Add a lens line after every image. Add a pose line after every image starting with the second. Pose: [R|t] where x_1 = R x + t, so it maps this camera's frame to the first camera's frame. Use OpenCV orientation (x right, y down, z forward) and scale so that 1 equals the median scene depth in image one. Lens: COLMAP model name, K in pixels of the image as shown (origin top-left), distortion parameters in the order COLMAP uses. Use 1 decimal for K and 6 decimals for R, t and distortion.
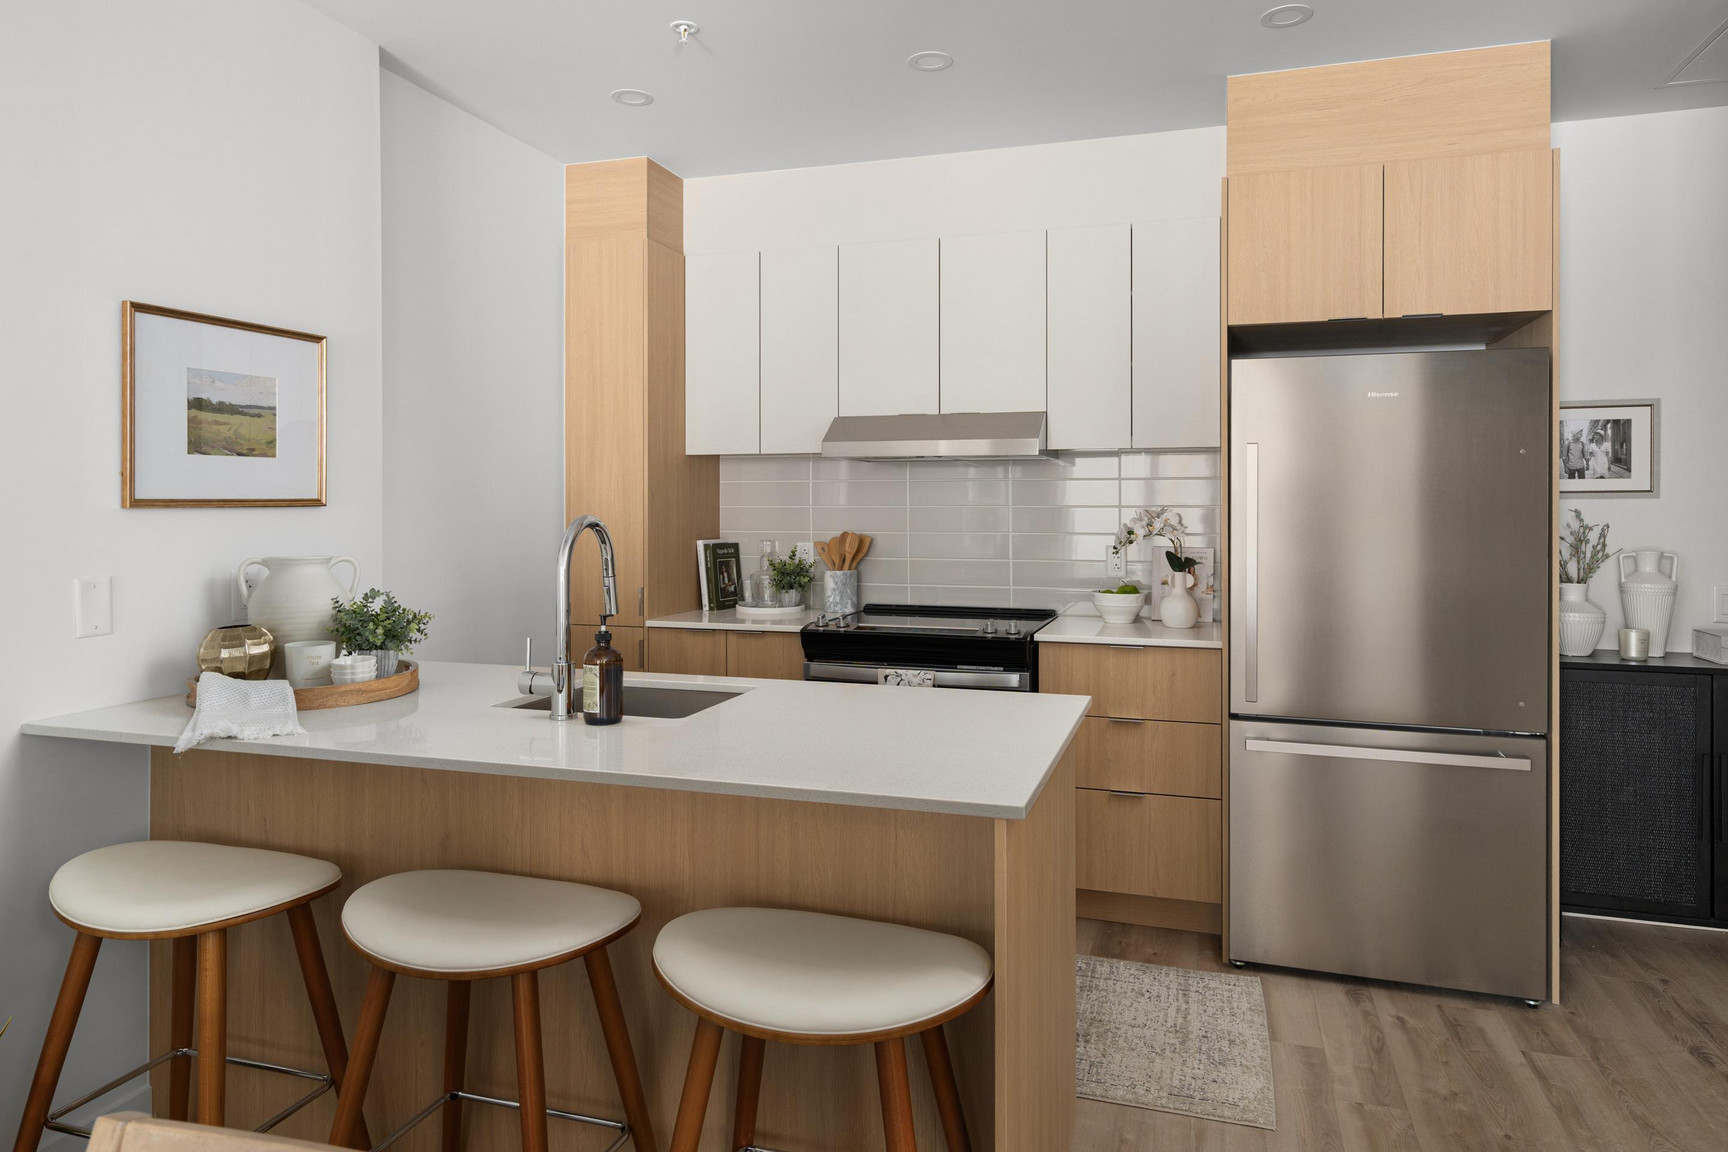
lens RADIAL K [[1138.8, 0, 870.0], [0, 1138.8, 552.7], [0, 0, 1]] dist [0.001549, 0.003223]
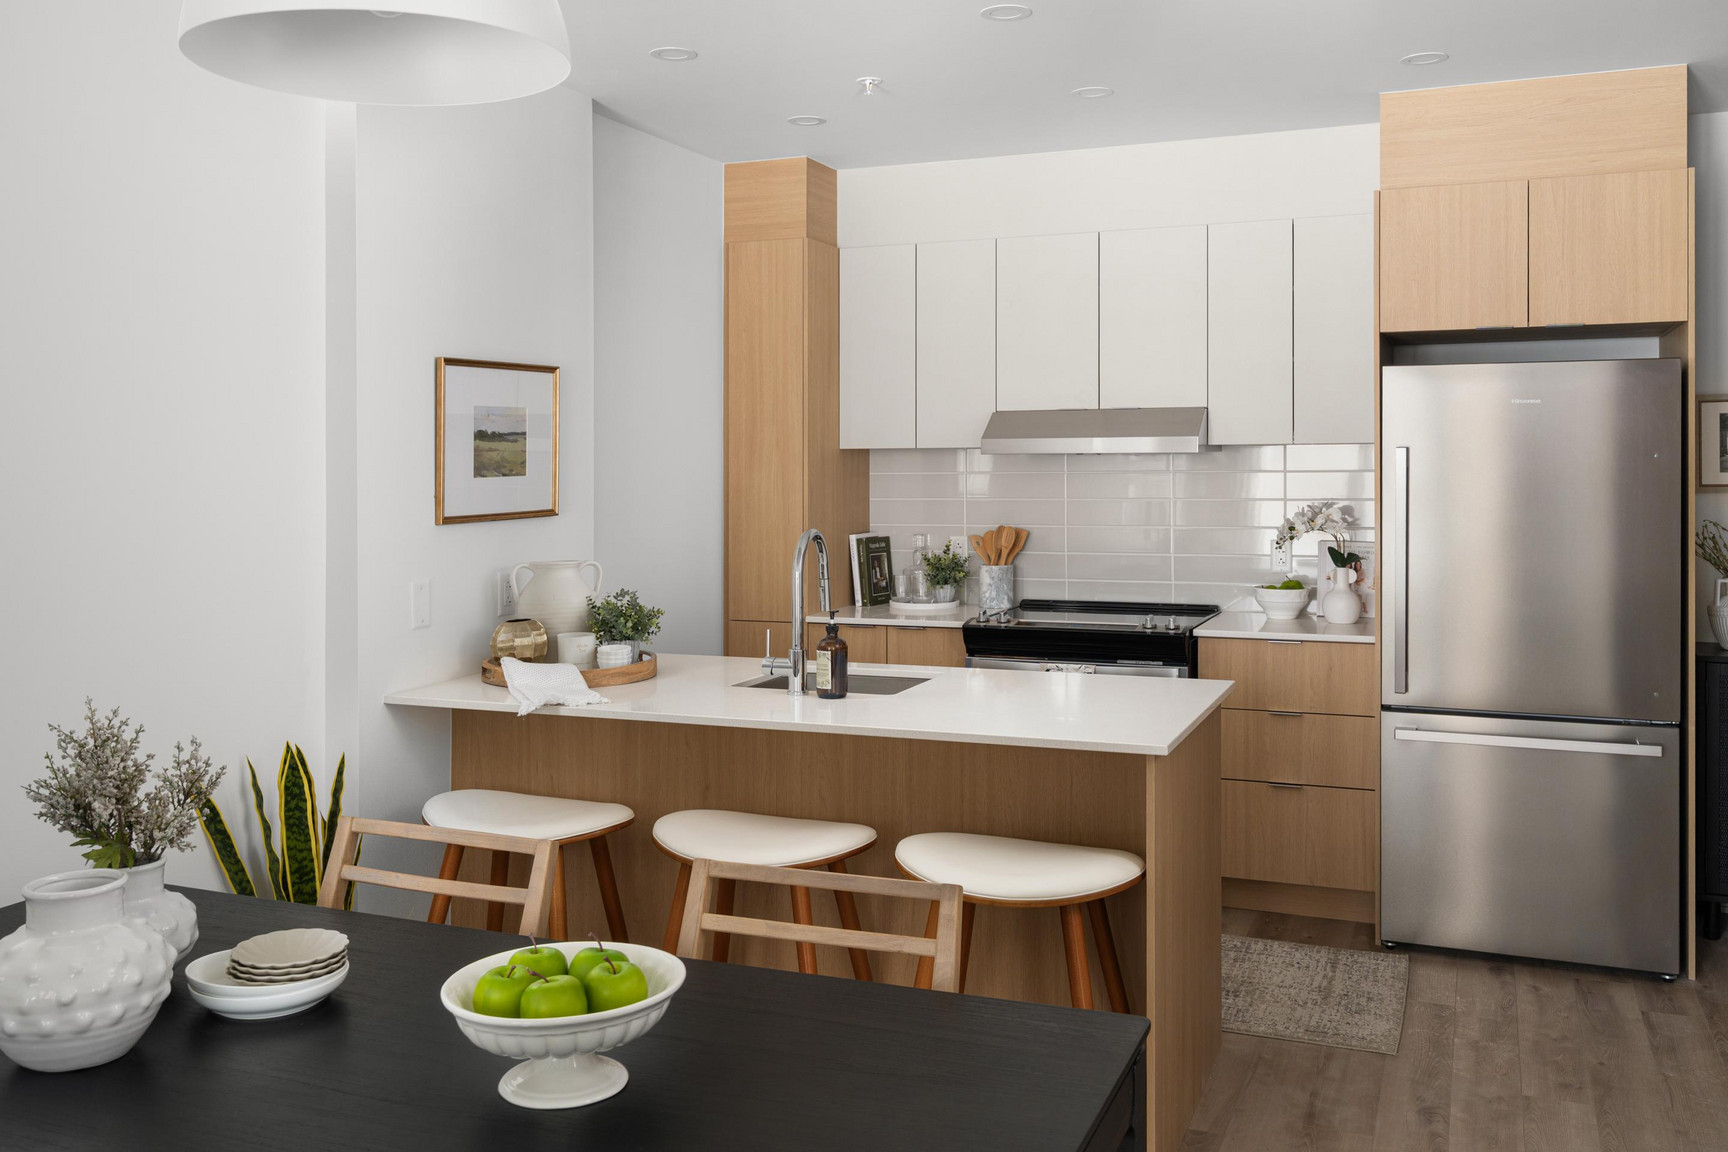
lens RADIAL K [[1485.2, 0, 887.4], [0, 1485.2, 572.0], [0, 0, 1]] dist [0.003806, 0.003370]
pose [[0.997105, -0.002393, -0.076005, -0.028720], [0.004564, 0.999586, 0.028398, -0.019544], [0.075906, -0.028663, 0.996703, -0.355960]]
